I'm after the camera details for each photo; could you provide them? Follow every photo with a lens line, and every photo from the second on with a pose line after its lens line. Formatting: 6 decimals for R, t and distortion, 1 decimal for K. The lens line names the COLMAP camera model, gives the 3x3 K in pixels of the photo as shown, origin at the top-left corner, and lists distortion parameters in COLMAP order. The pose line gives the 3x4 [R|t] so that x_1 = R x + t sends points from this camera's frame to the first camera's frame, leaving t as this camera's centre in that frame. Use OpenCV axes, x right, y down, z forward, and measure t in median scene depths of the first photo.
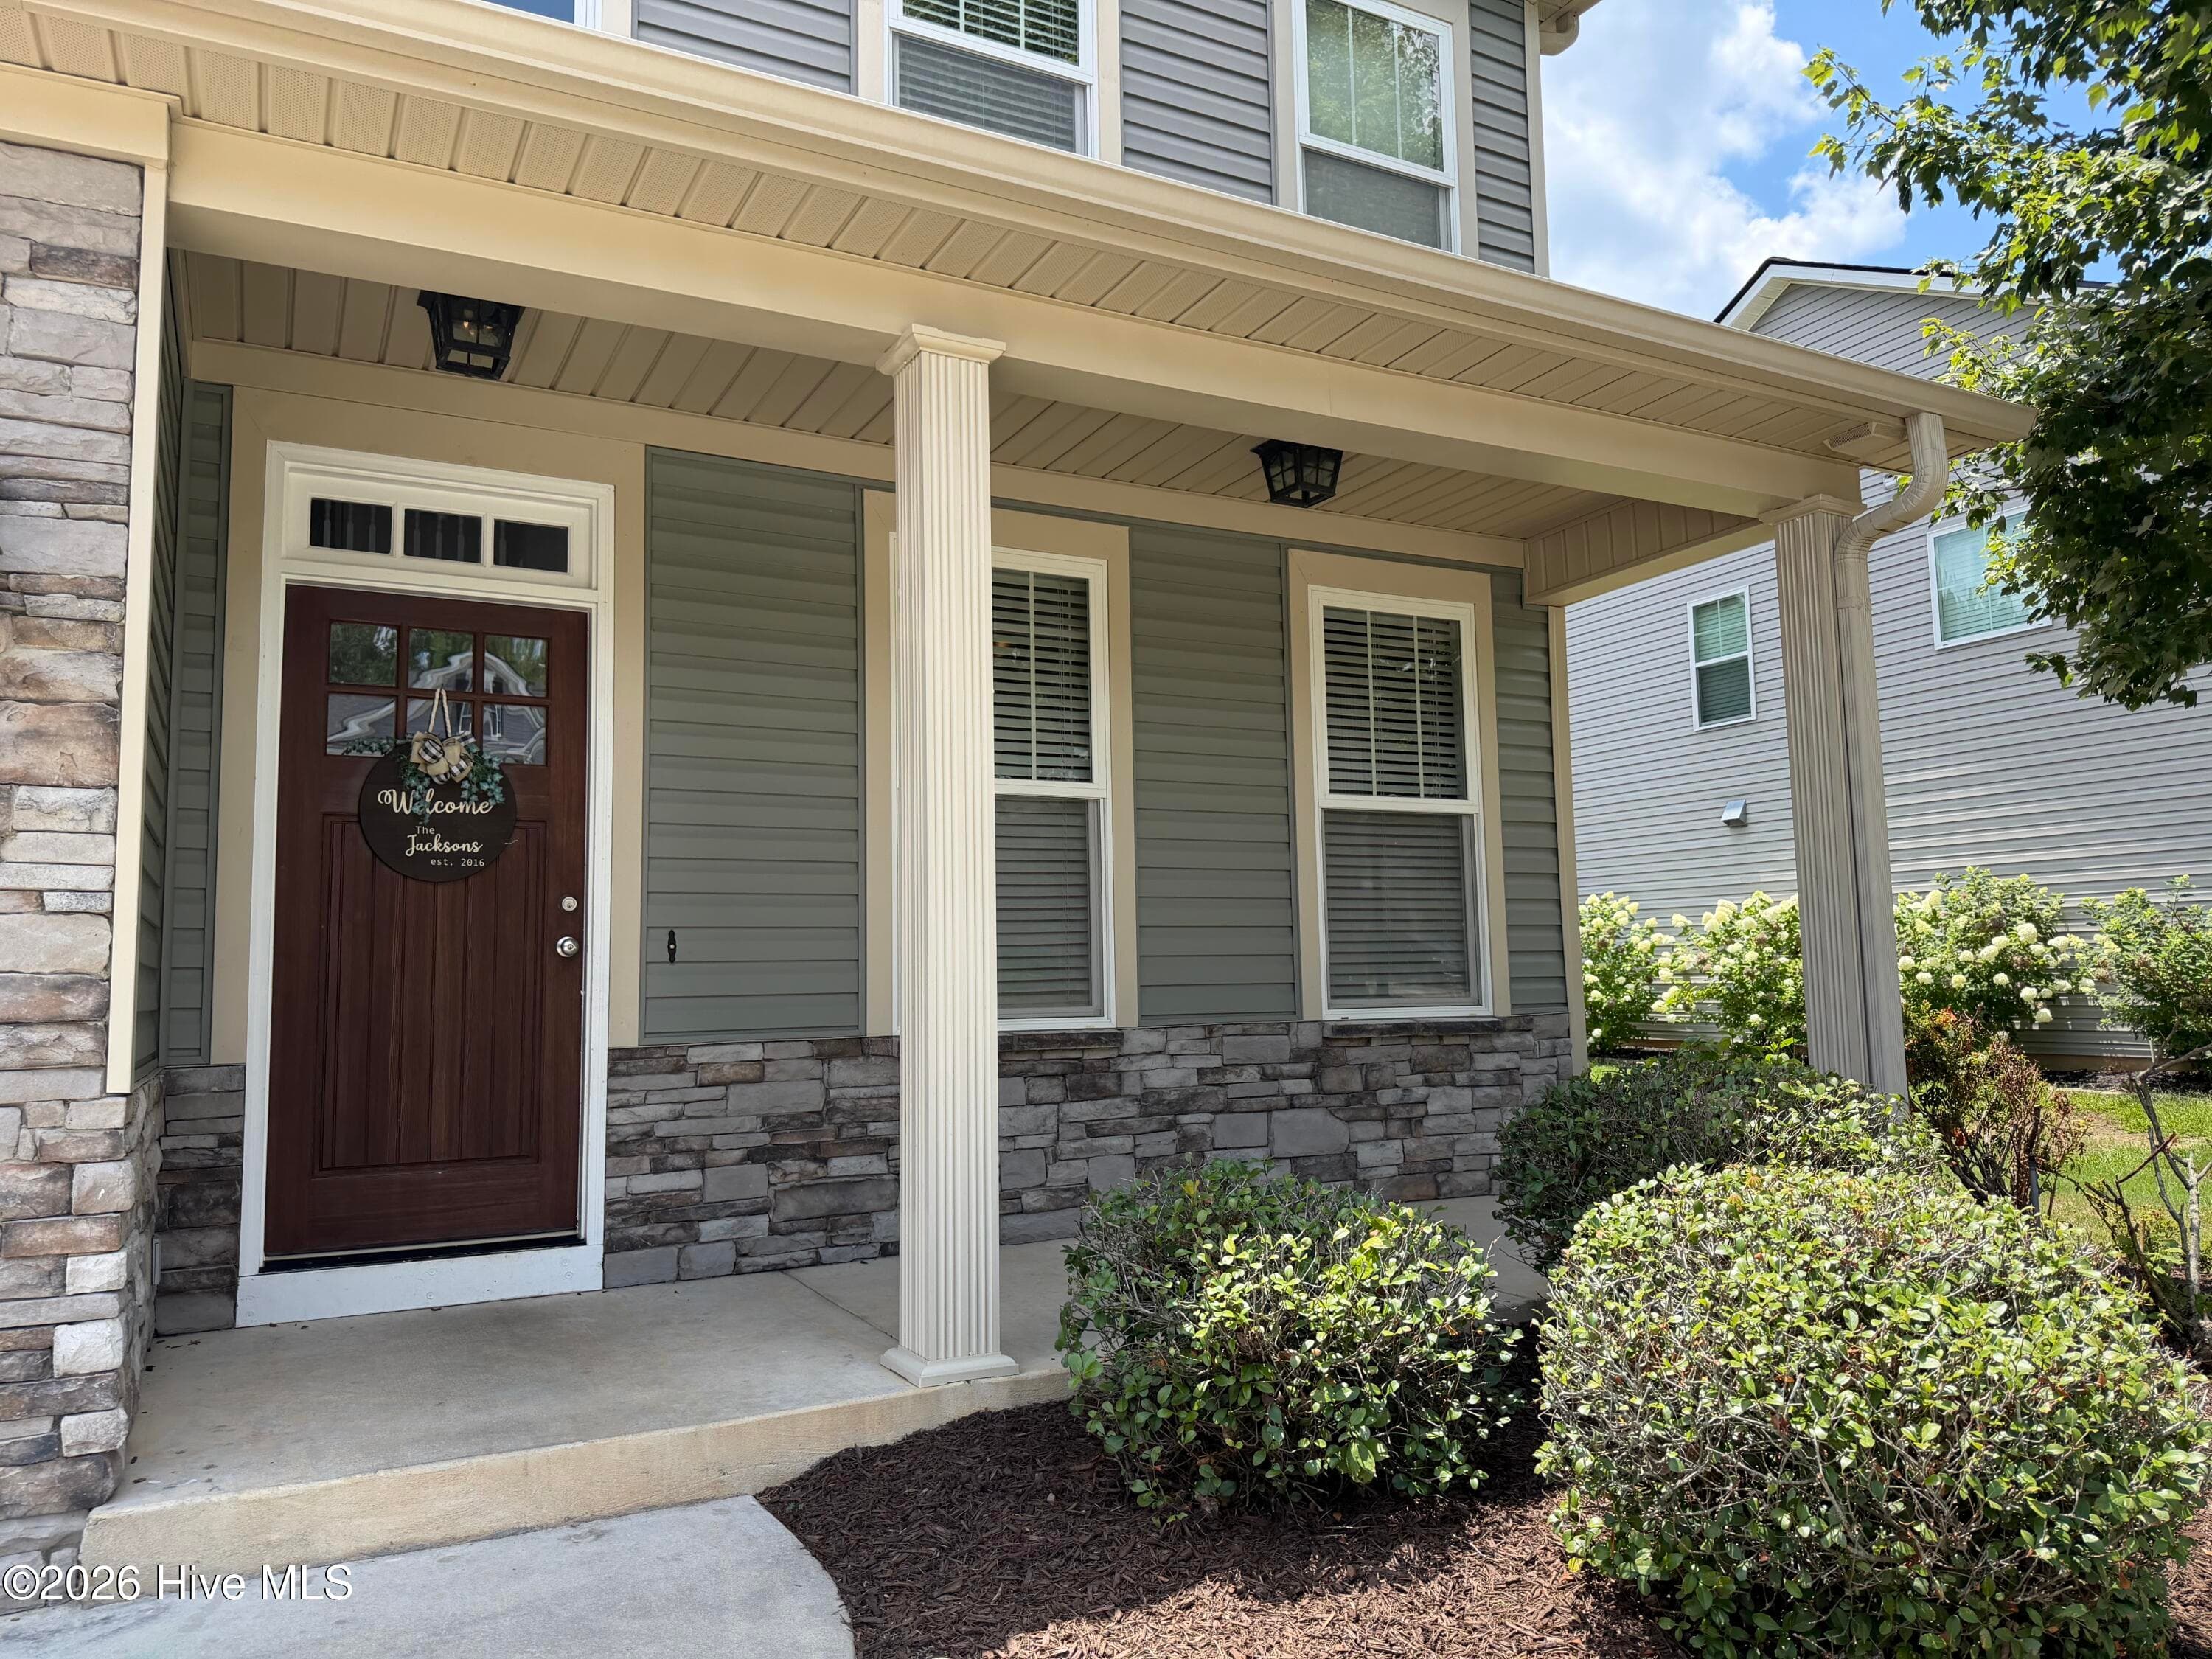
lens RADIAL K [[1574.9, 0, 1101.6], [0, 1574.9, 818.5], [0, 0, 1]] dist [0.113601, -0.007080]
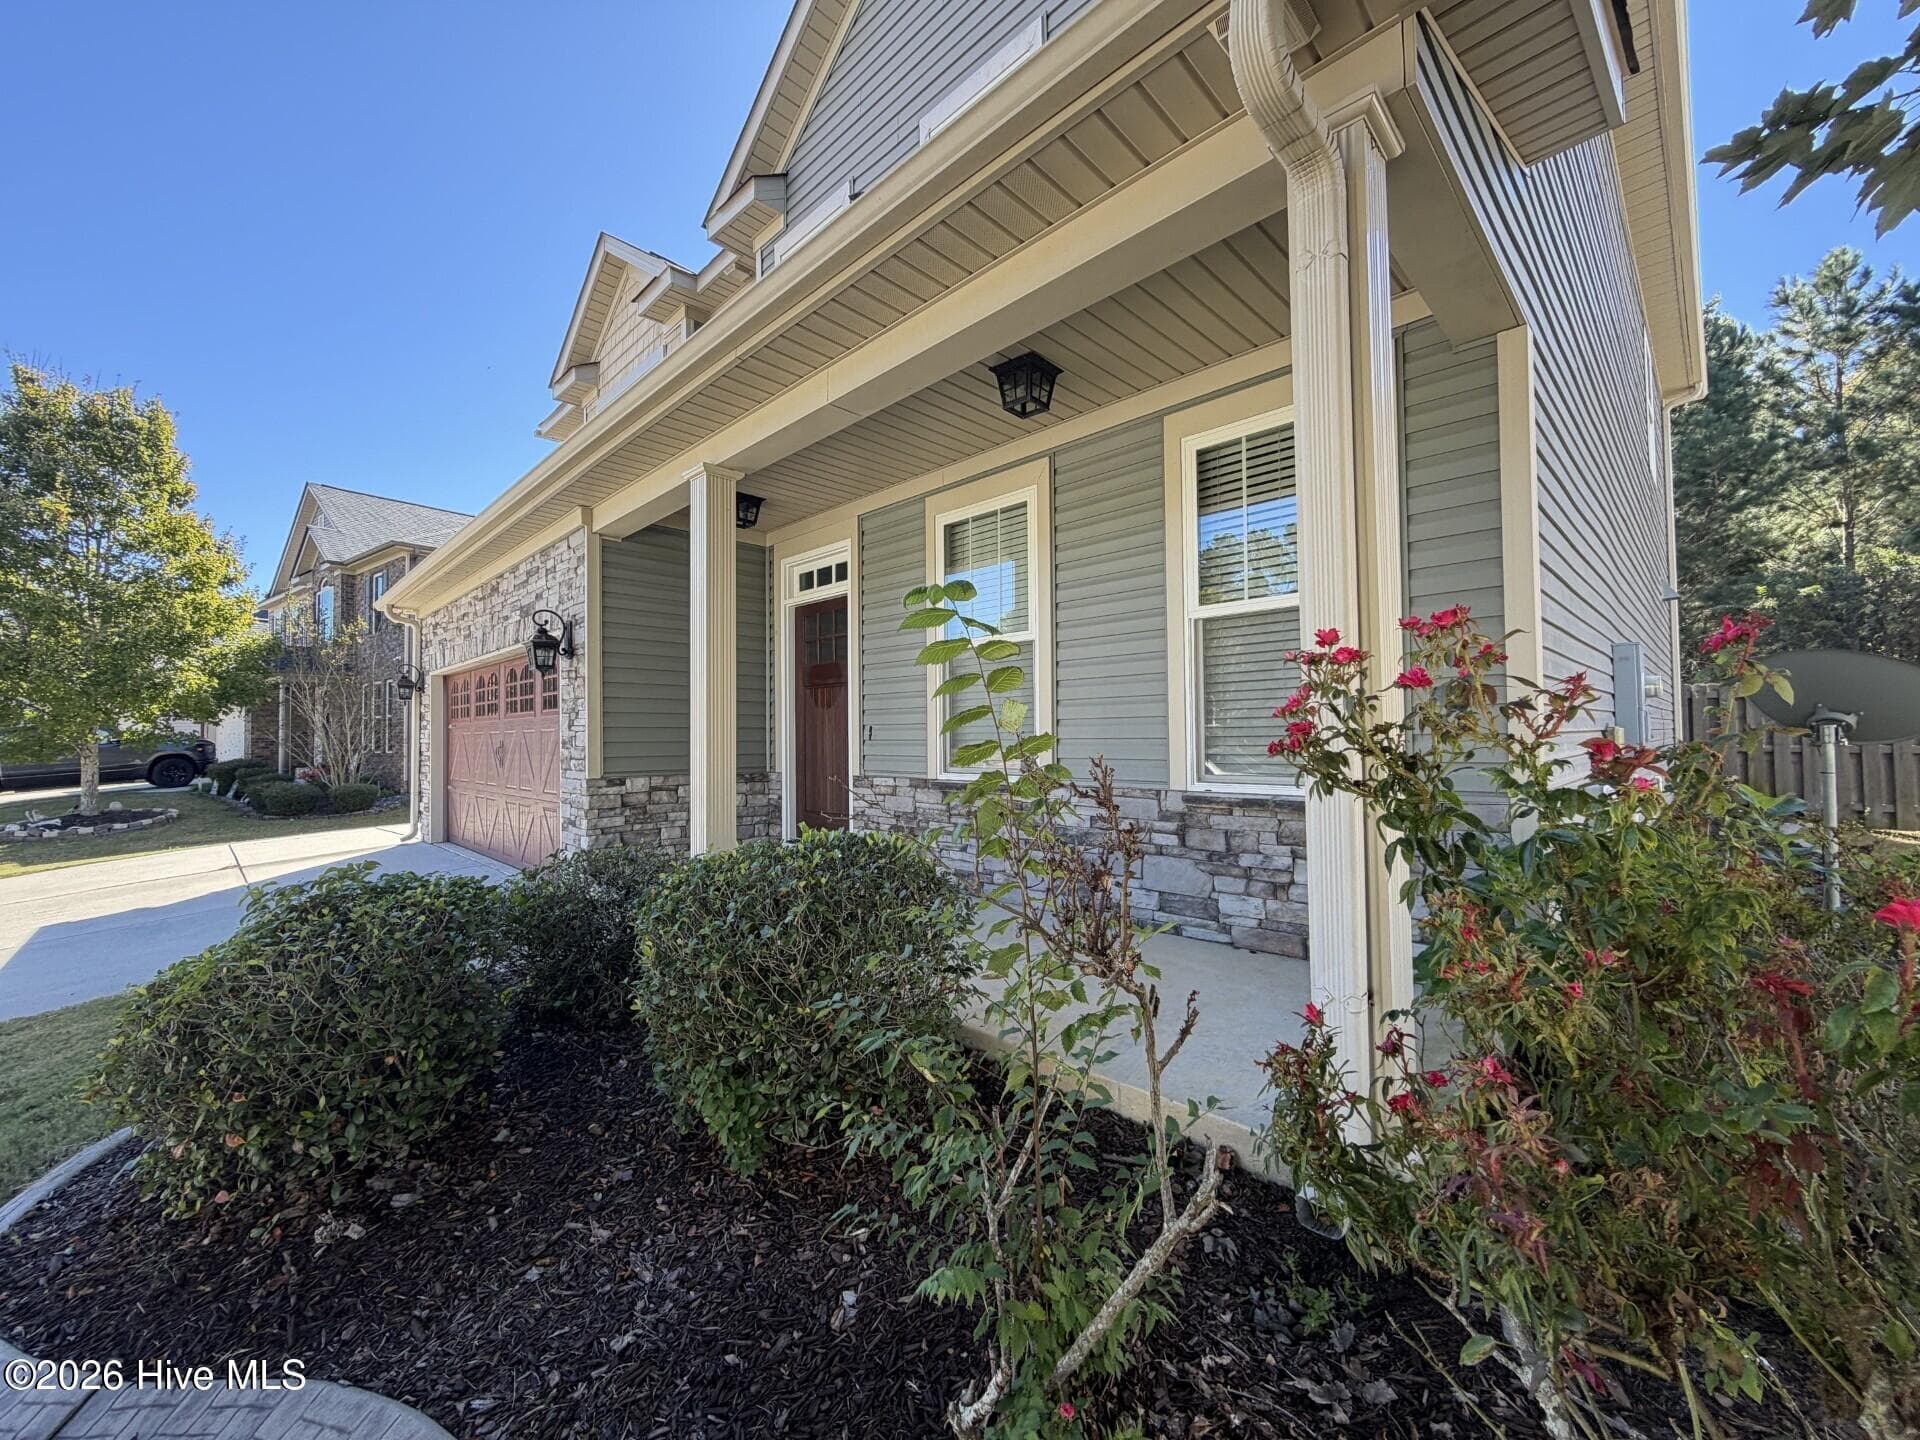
lens RADIAL K [[760.1, 0, 952.9], [0, 760.1, 719.0], [0, 0, 1]] dist [-0.003239, 0.000398]
pose [[0.282369, -0.006625, -0.959283, 0.704198], [0.102826, 0.994424, 0.023400, 0.040159], [0.953779, -0.105246, 0.281476, 0.697908]]
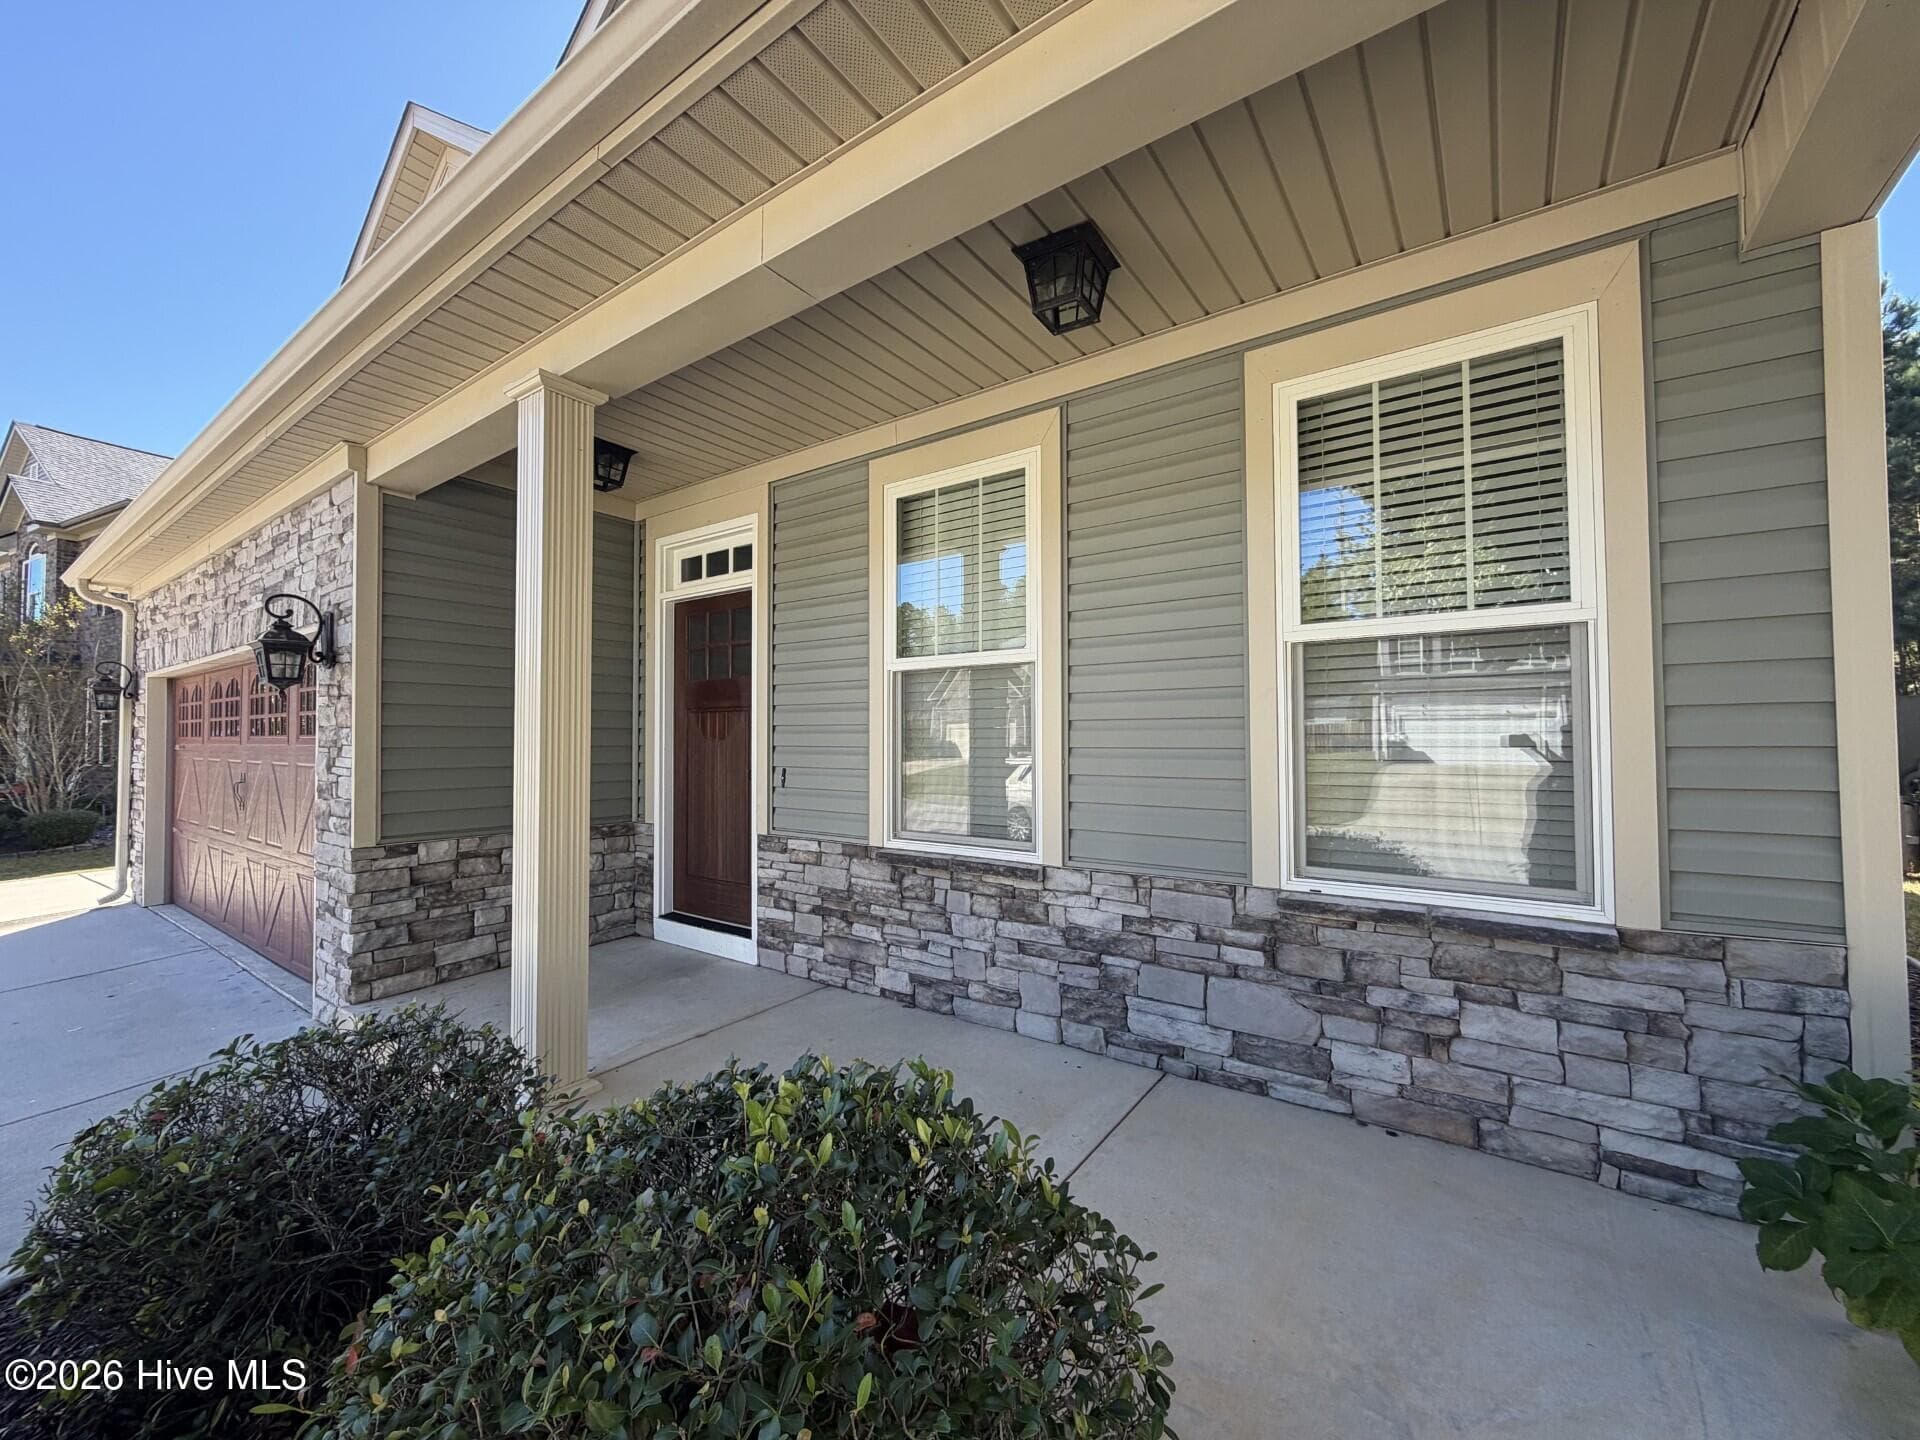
lens RADIAL K [[760.1, 0, 953.5], [0, 760.1, 717.2], [0, 0, 1]] dist [-0.003239, 0.000398]
pose [[0.439354, -0.006506, -0.898290, 0.462444], [0.088161, 0.995459, 0.035910, 0.002591], [0.893977, -0.094972, 0.437933, 0.703573]]
